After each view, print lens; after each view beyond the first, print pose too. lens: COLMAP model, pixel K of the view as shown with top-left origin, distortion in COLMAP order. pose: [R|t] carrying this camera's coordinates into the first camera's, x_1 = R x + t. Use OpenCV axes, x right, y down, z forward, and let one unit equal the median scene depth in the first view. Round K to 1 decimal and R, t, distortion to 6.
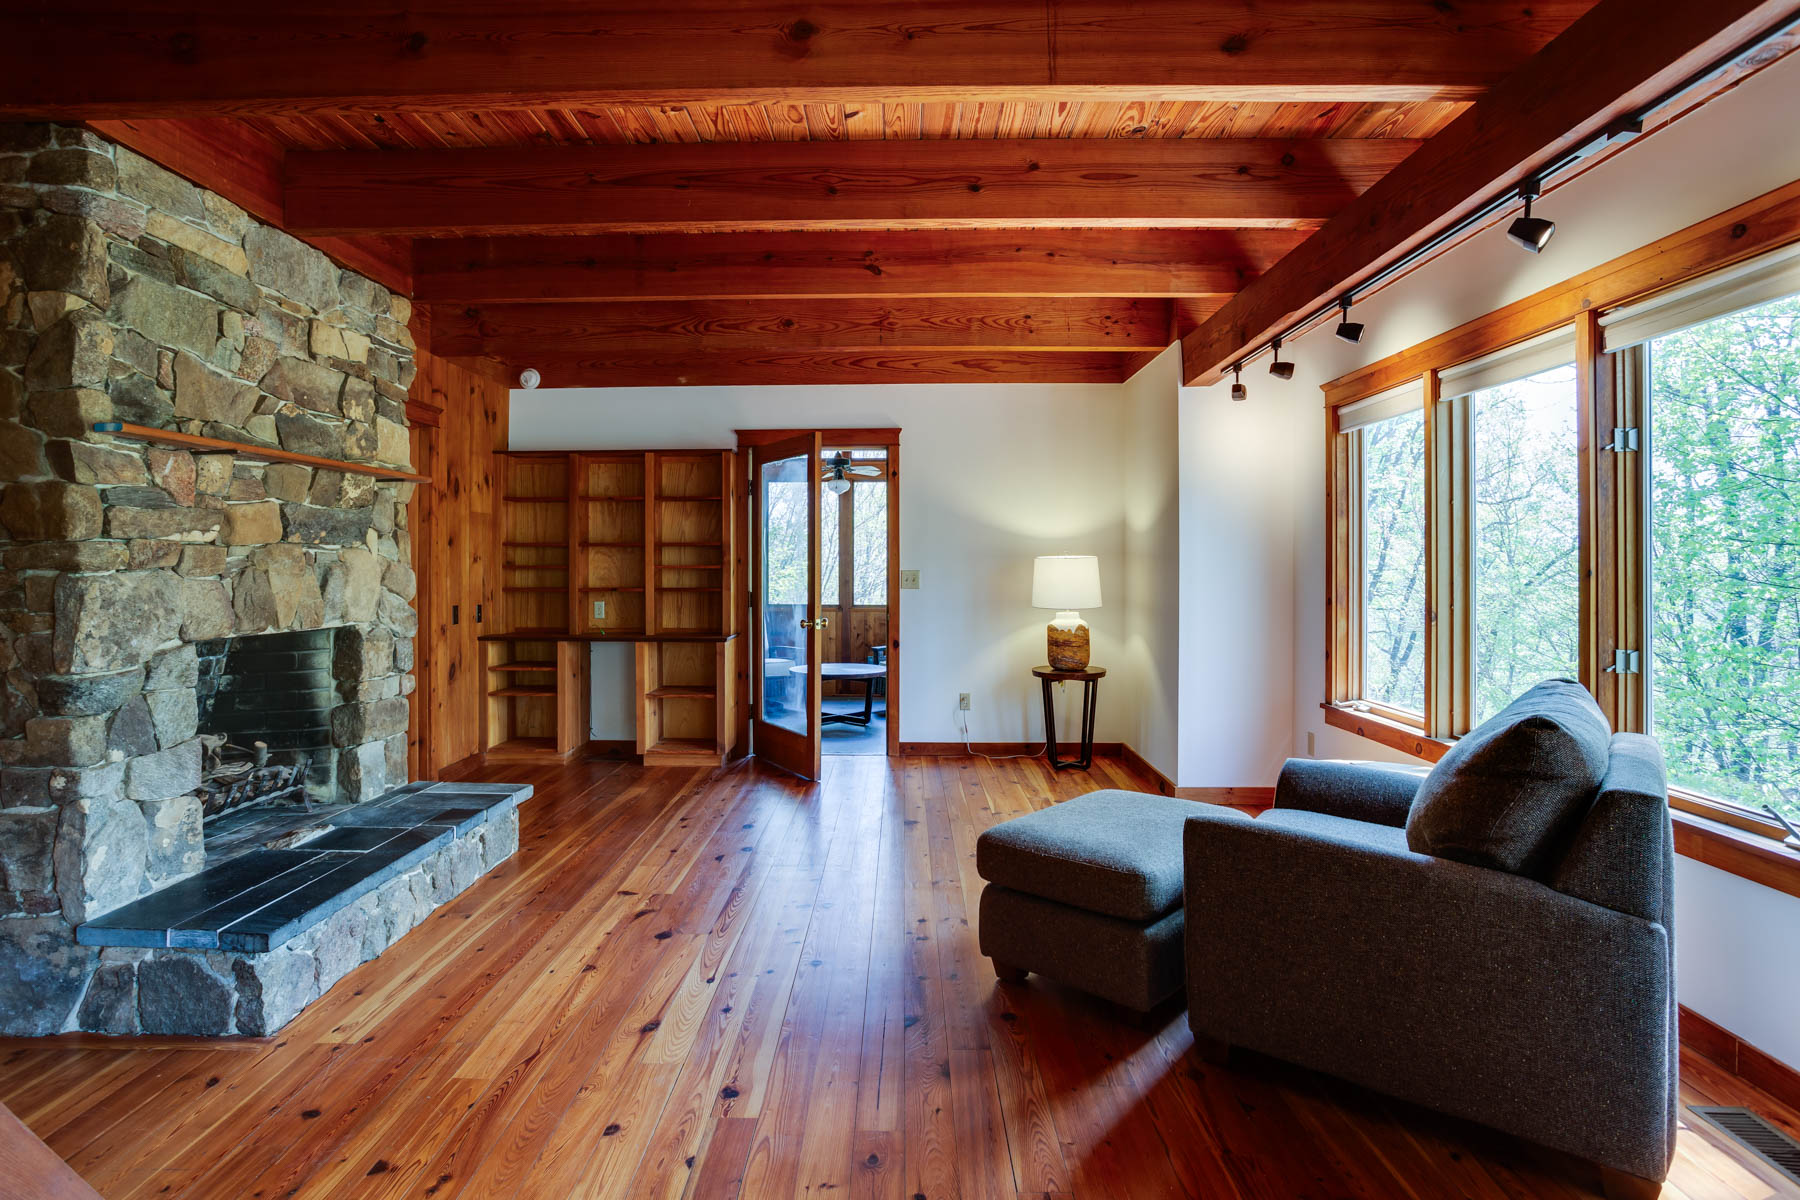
lens RADIAL K [[889.0, 0, 919.3], [0, 889.0, 565.6], [0, 0, 1]] dist [-0.013043, 0.001177]
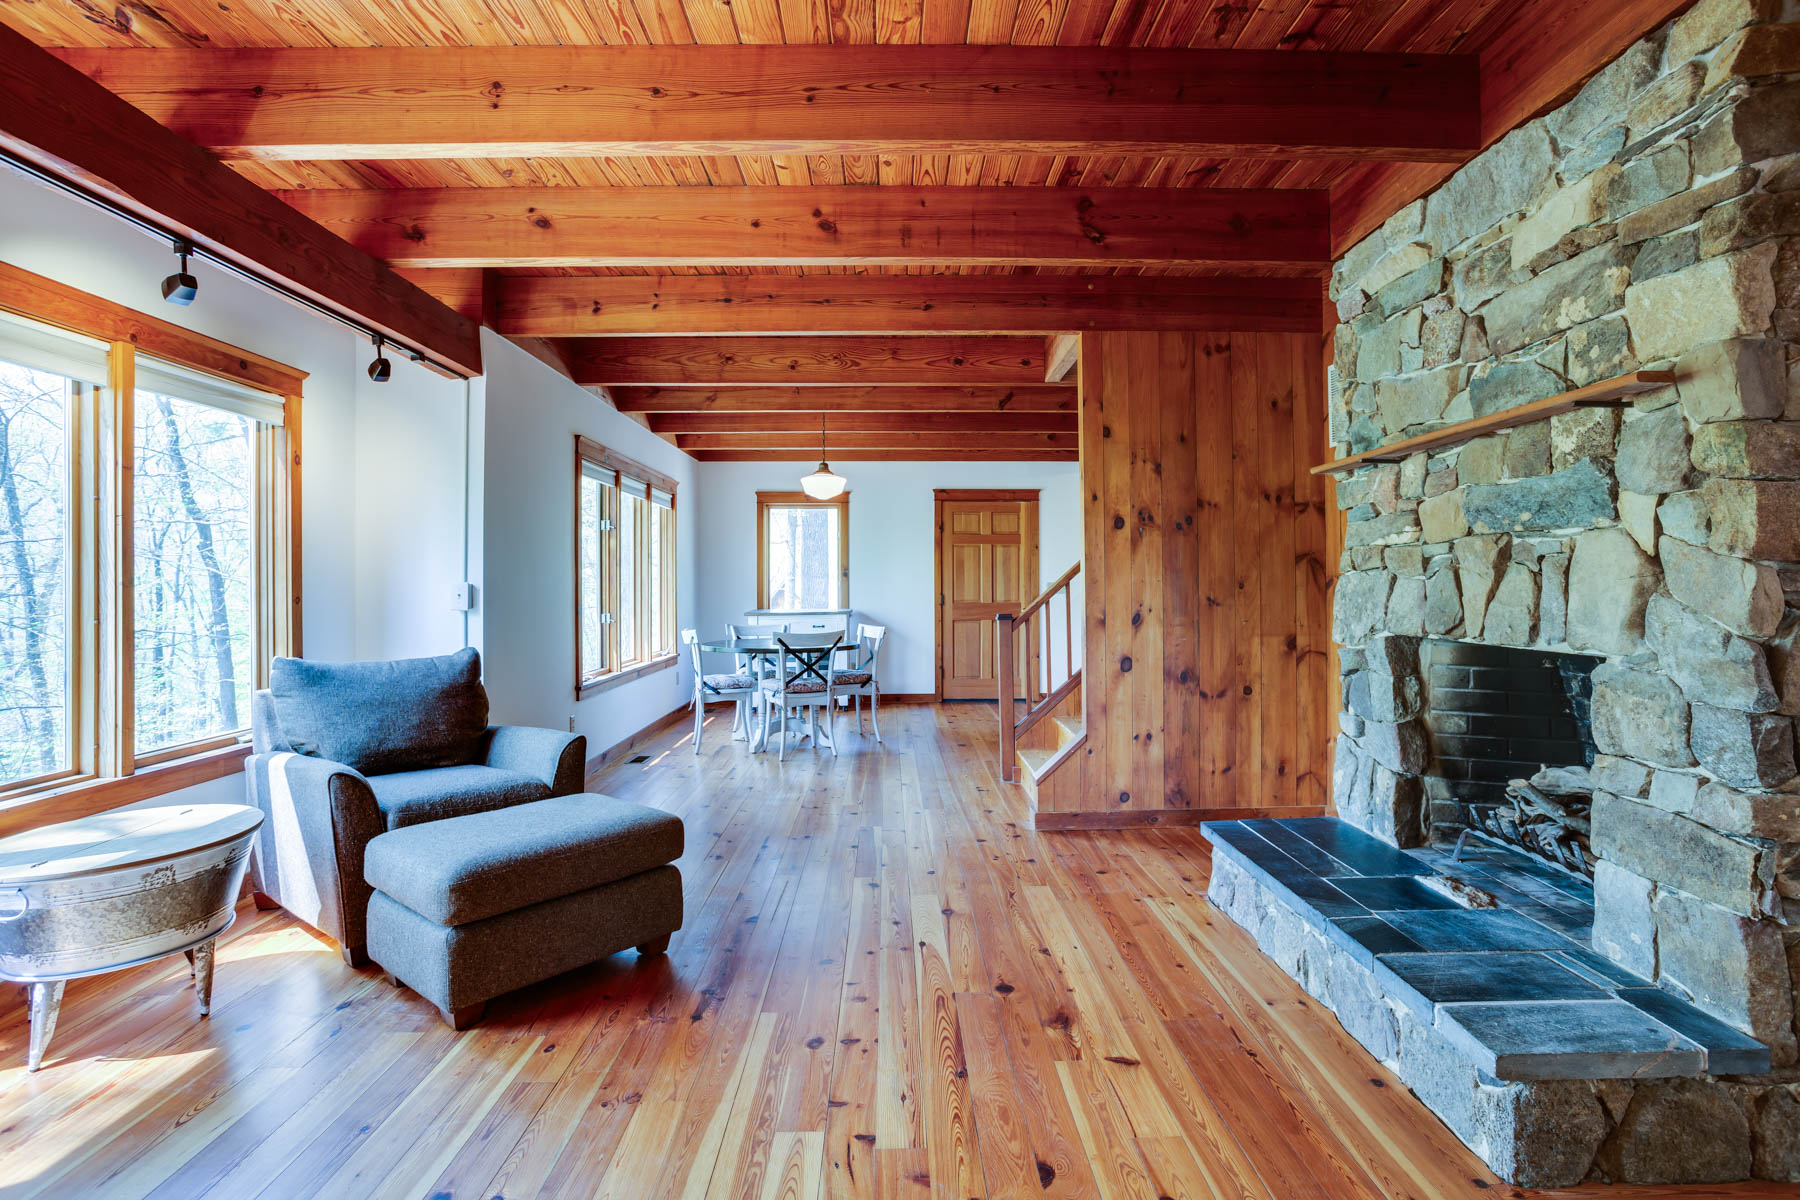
lens RADIAL K [[889.0, 0, 904.5], [0, 889.0, 588.6], [0, 0, 1]] dist [-0.013043, 0.001177]
pose [[-0.999998, -0.001738, 0.000966, -0.191571], [-0.001734, 0.999988, 0.004600, 0.022042], [-0.000974, 0.004599, -0.999989, 1.877951]]
